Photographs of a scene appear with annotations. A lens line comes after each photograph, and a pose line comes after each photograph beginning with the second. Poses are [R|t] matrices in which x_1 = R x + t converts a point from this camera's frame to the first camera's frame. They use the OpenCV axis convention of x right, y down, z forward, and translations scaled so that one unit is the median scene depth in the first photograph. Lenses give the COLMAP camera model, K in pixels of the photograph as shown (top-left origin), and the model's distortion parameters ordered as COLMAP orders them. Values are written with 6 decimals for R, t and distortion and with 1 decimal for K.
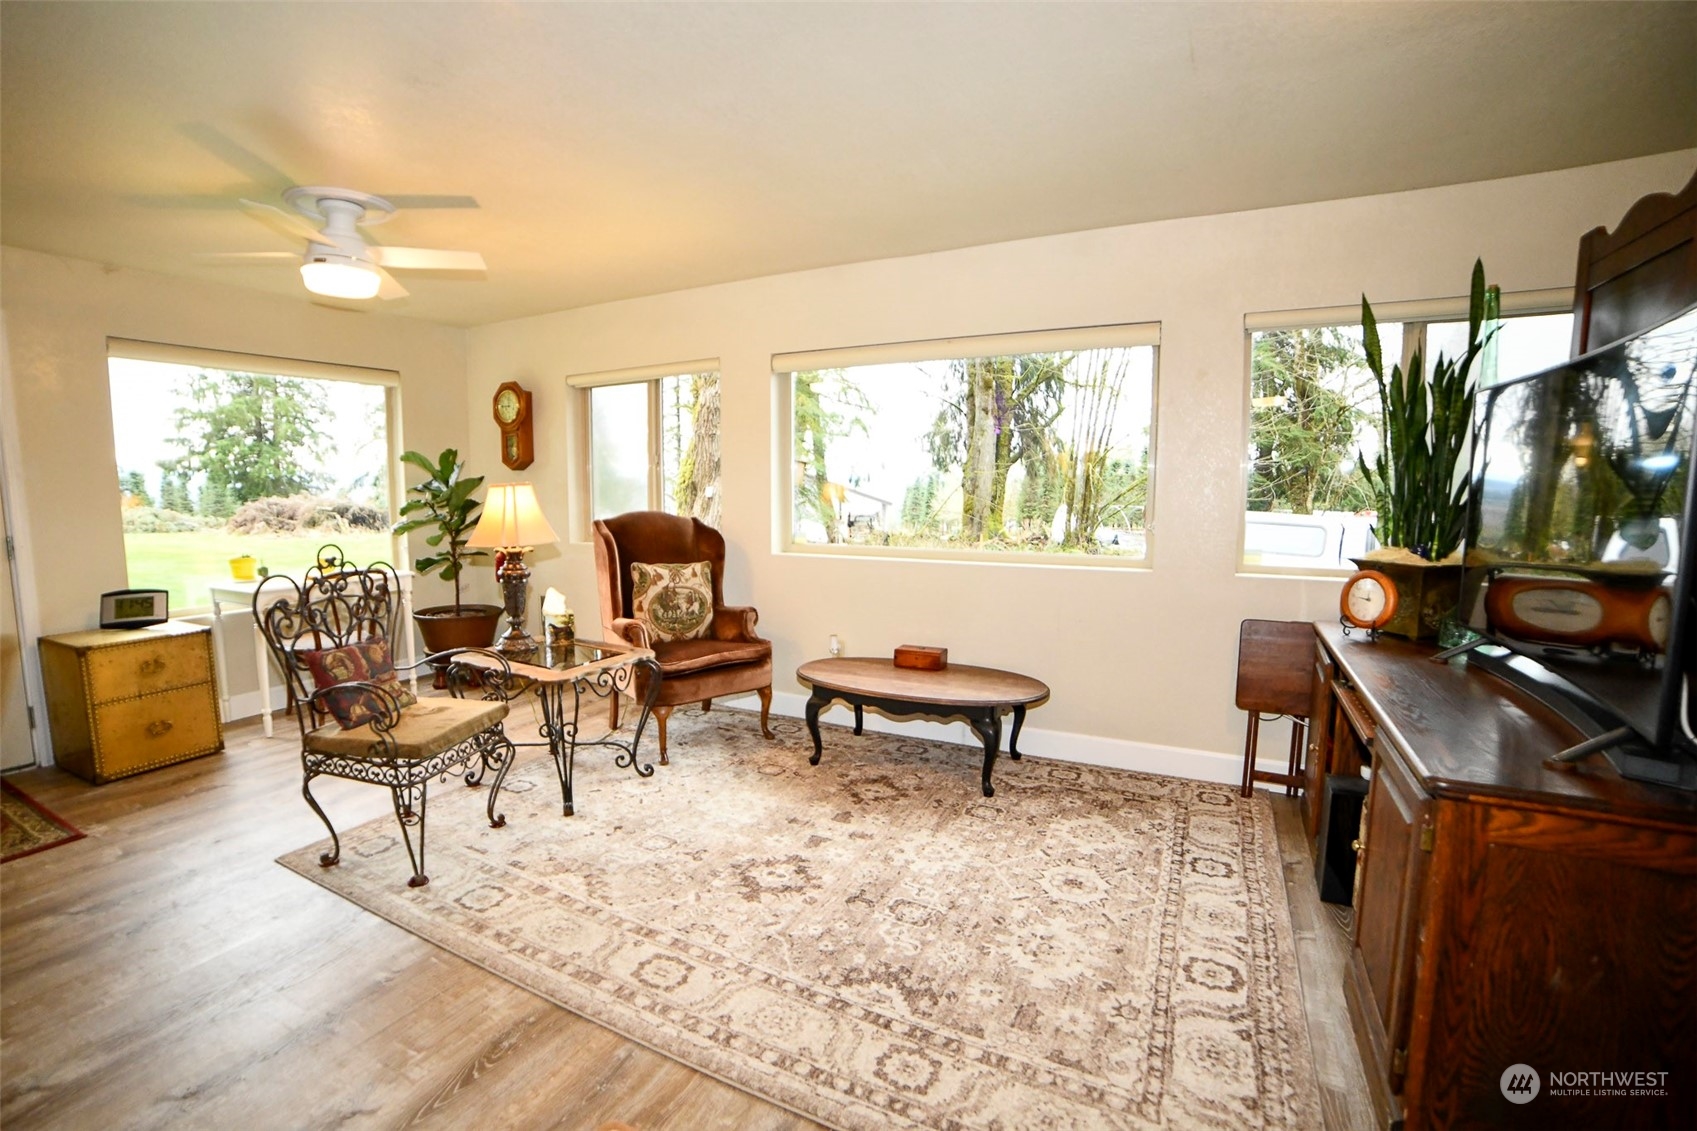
lens RADIAL K [[791.8, 0, 801.5], [0, 791.8, 569.8], [0, 0, 1]] dist [-0.127633, 0.047805]
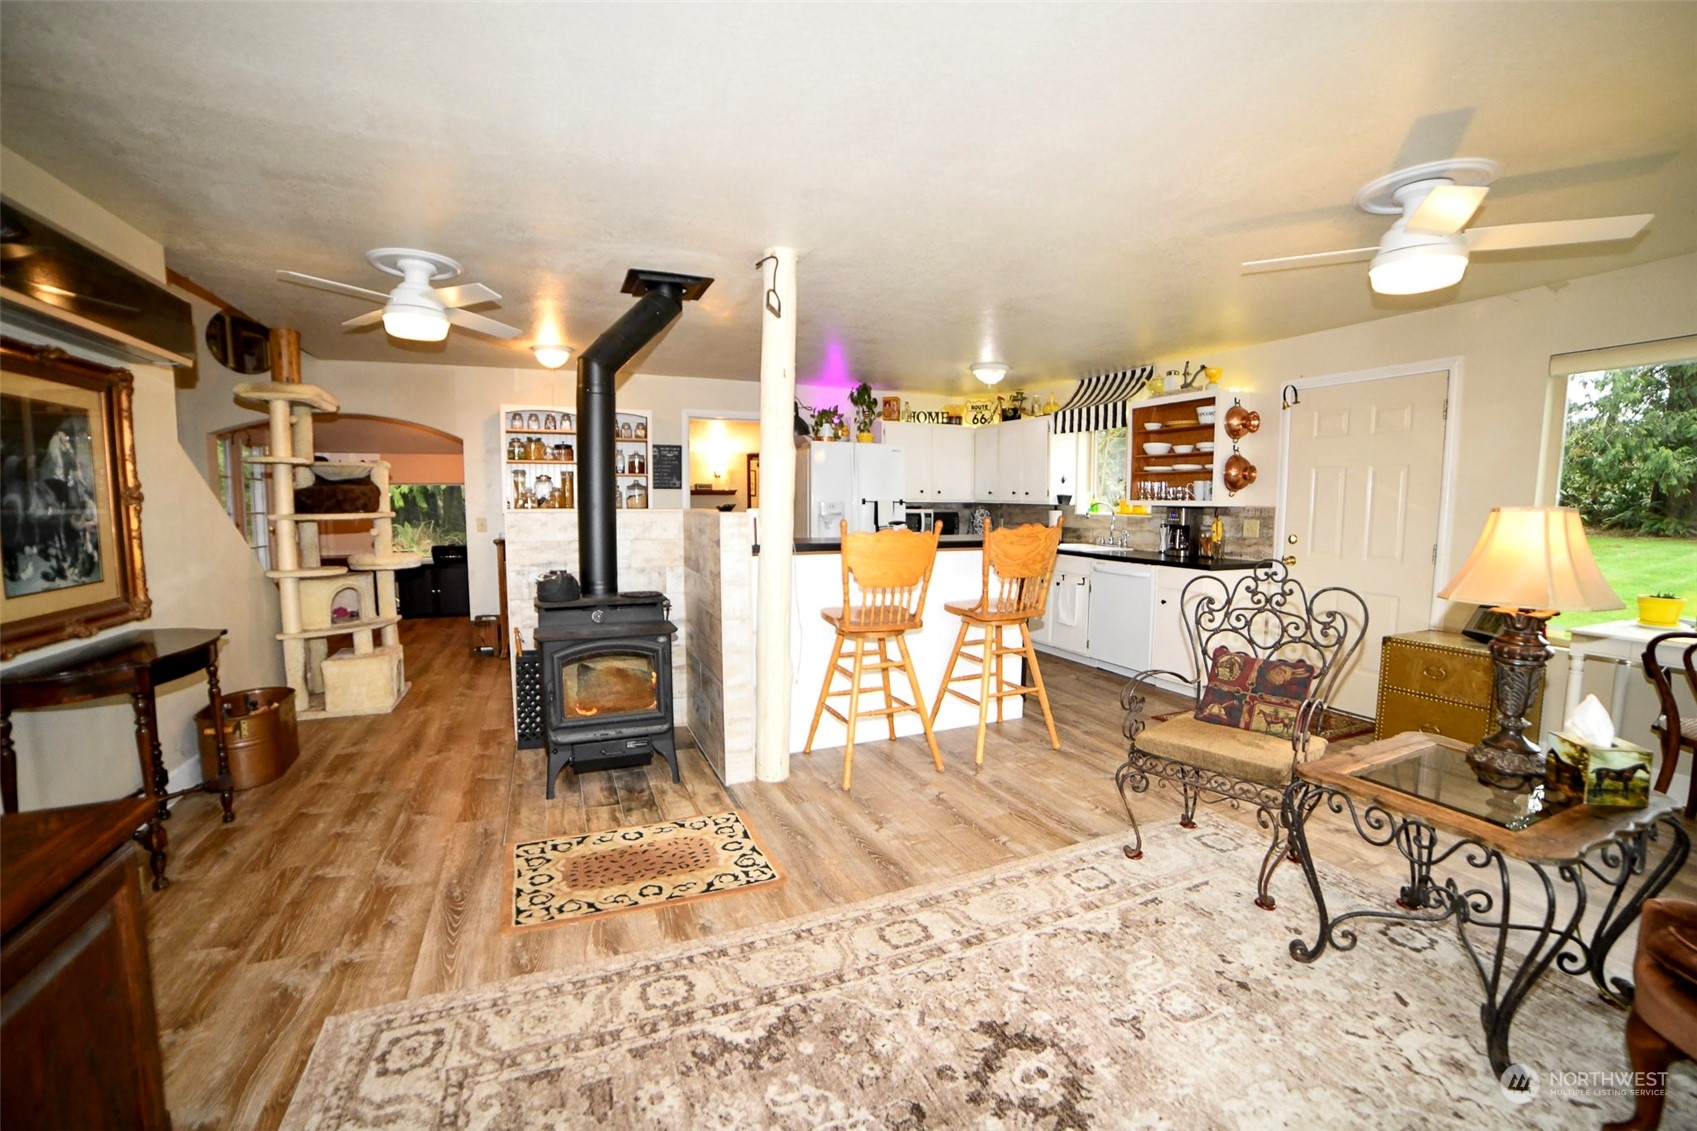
lens RADIAL K [[701.2, 0, 848.5], [0, 701.2, 565.5], [0, 0, 1]] dist [-0.097571, 0.032166]
pose [[-0.609770, 0.073940, -0.789122, 0.550042], [-0.087887, 0.983191, 0.160036, -0.143502], [0.787690, 0.166939, -0.593022, 1.266685]]
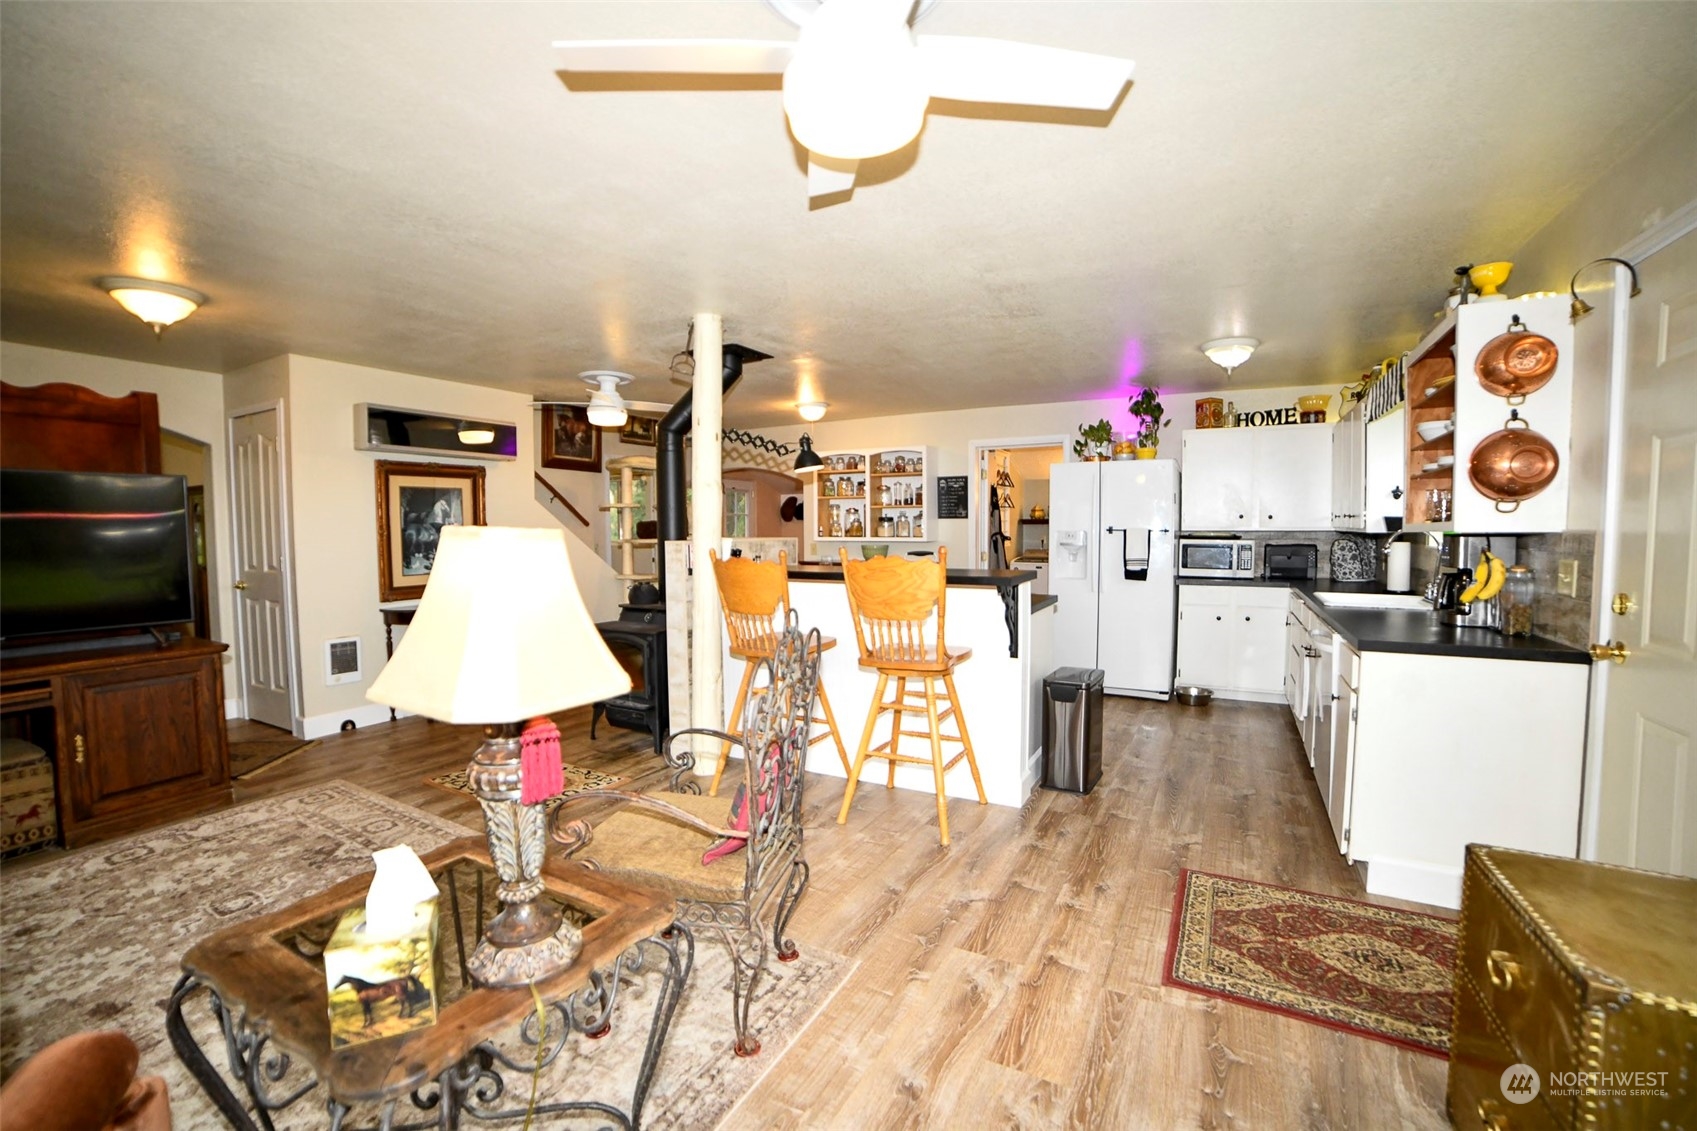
lens RADIAL K [[701.2, 0, 848.5], [0, 701.2, 565.5], [0, 0, 1]] dist [-0.097571, 0.032166]
pose [[-0.999863, 0.010294, -0.012972, -0.782719], [0.008115, 0.987397, 0.158055, -0.208494], [0.014436, 0.157928, -0.987345, 1.920422]]
